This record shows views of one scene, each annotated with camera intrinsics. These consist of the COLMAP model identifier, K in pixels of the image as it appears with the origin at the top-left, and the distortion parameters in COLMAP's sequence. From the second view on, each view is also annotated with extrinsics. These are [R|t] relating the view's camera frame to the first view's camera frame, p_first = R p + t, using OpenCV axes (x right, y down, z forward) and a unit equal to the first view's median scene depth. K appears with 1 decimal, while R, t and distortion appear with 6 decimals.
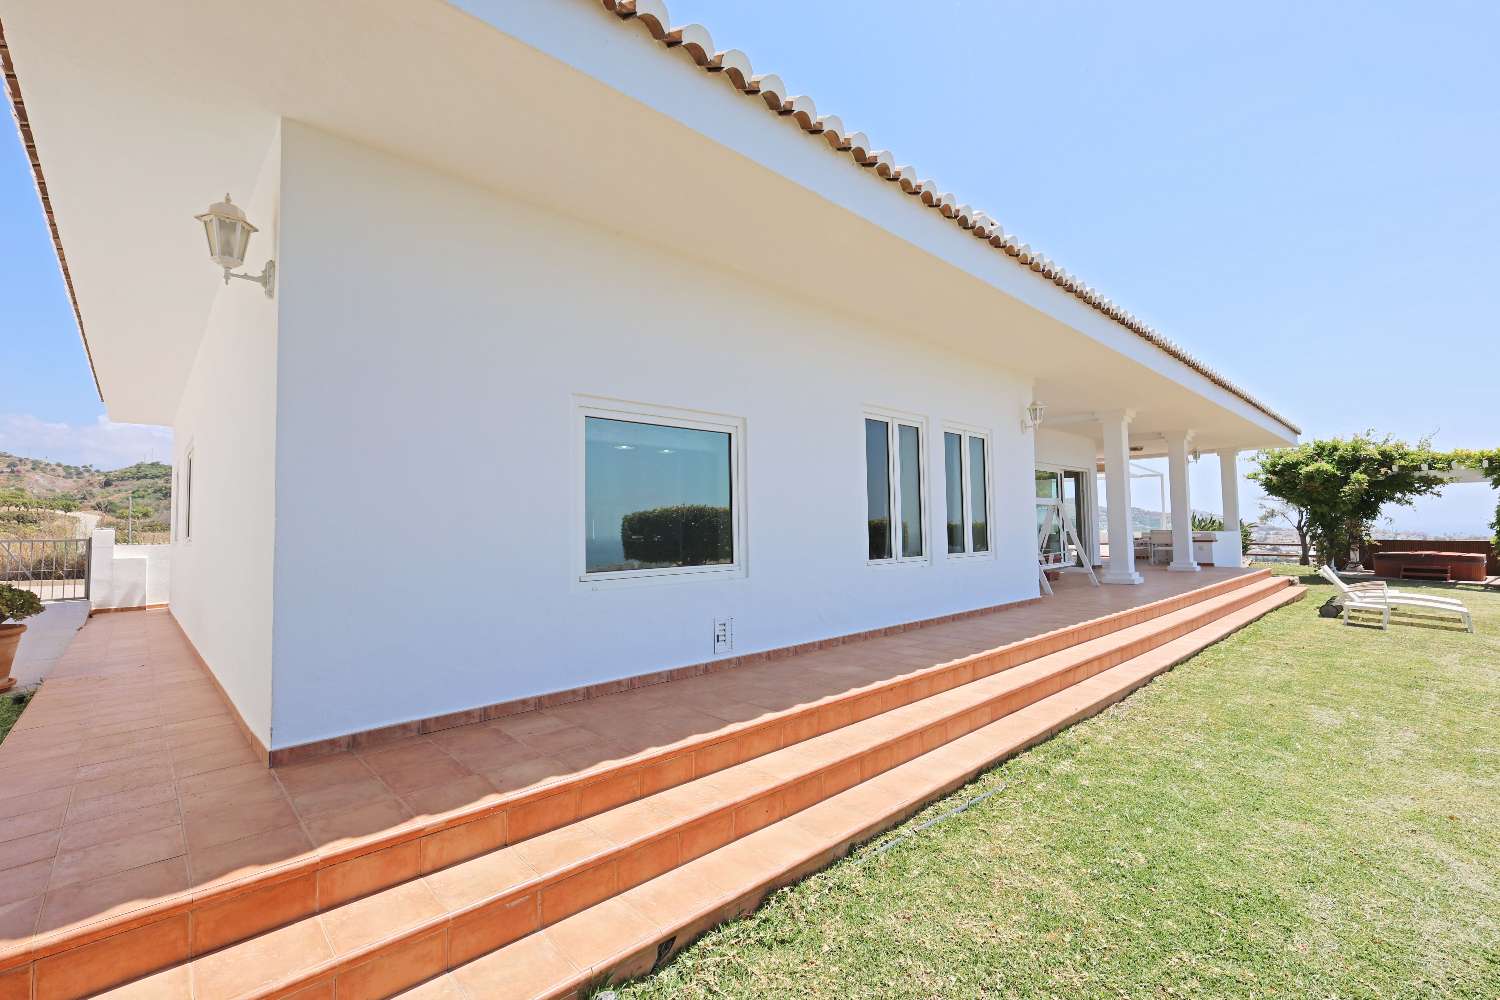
lens RADIAL K [[644.3, 0, 742.6], [0, 644.3, 503.6], [0, 0, 1]] dist [-0.000128, 0.001150]
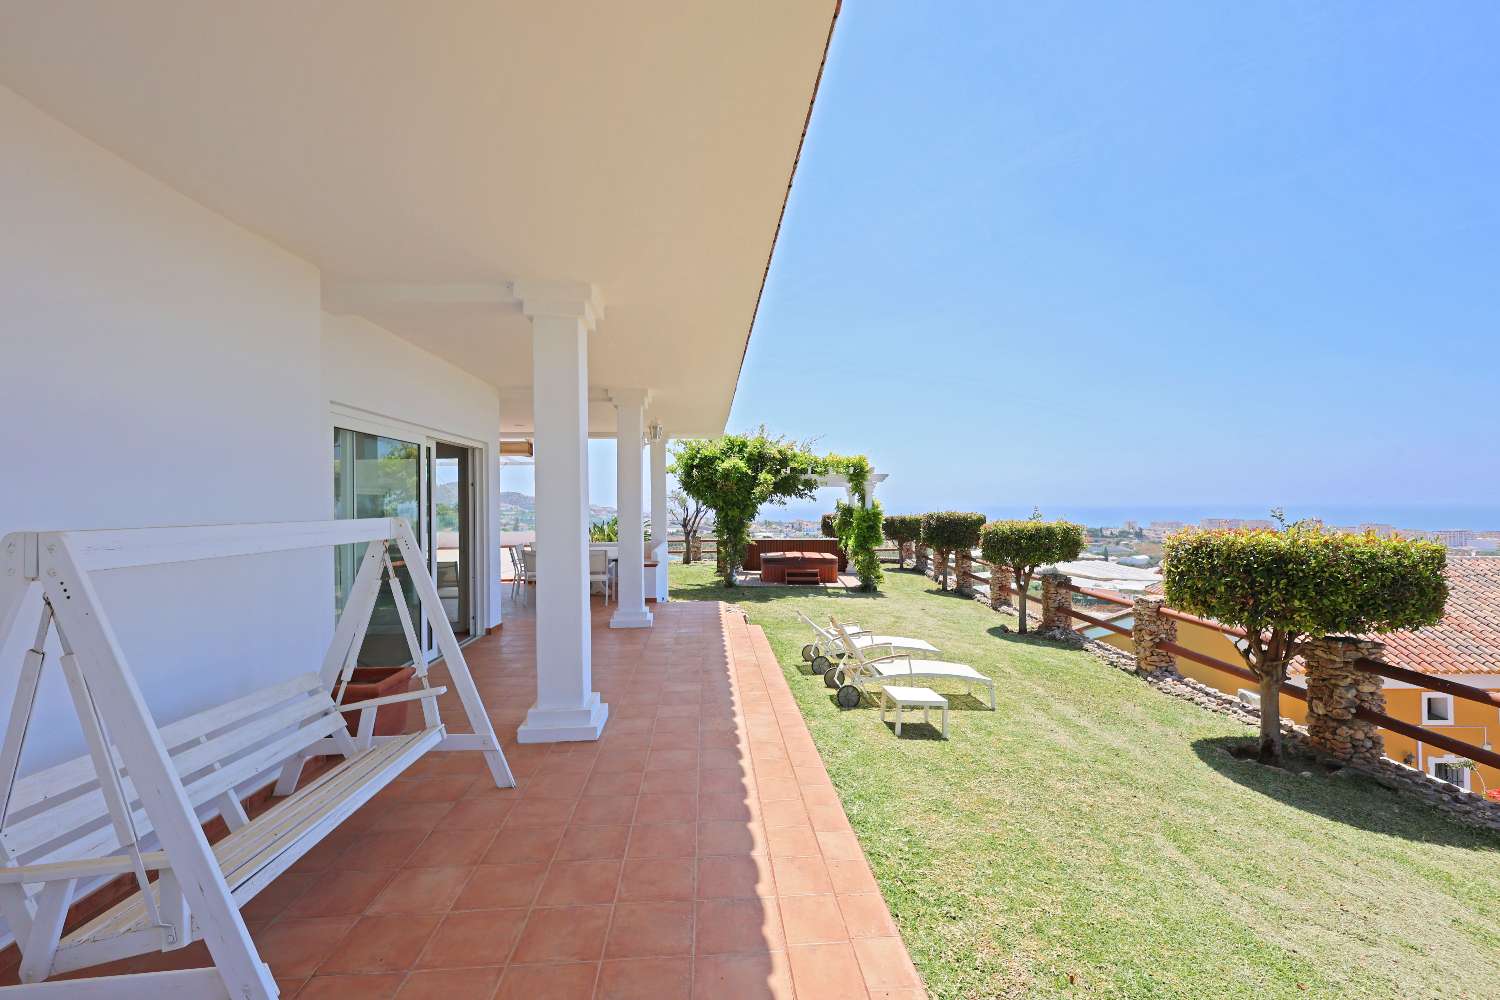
lens RADIAL K [[644.3, 0, 741.1], [0, 644.3, 503.7], [0, 0, 1]] dist [-0.000128, 0.001150]
pose [[0.636628, 0.008538, 0.771123, 0.234950], [-0.033151, 0.999317, 0.016304, -0.018083], [-0.770458, -0.035943, 0.636477, 0.447264]]
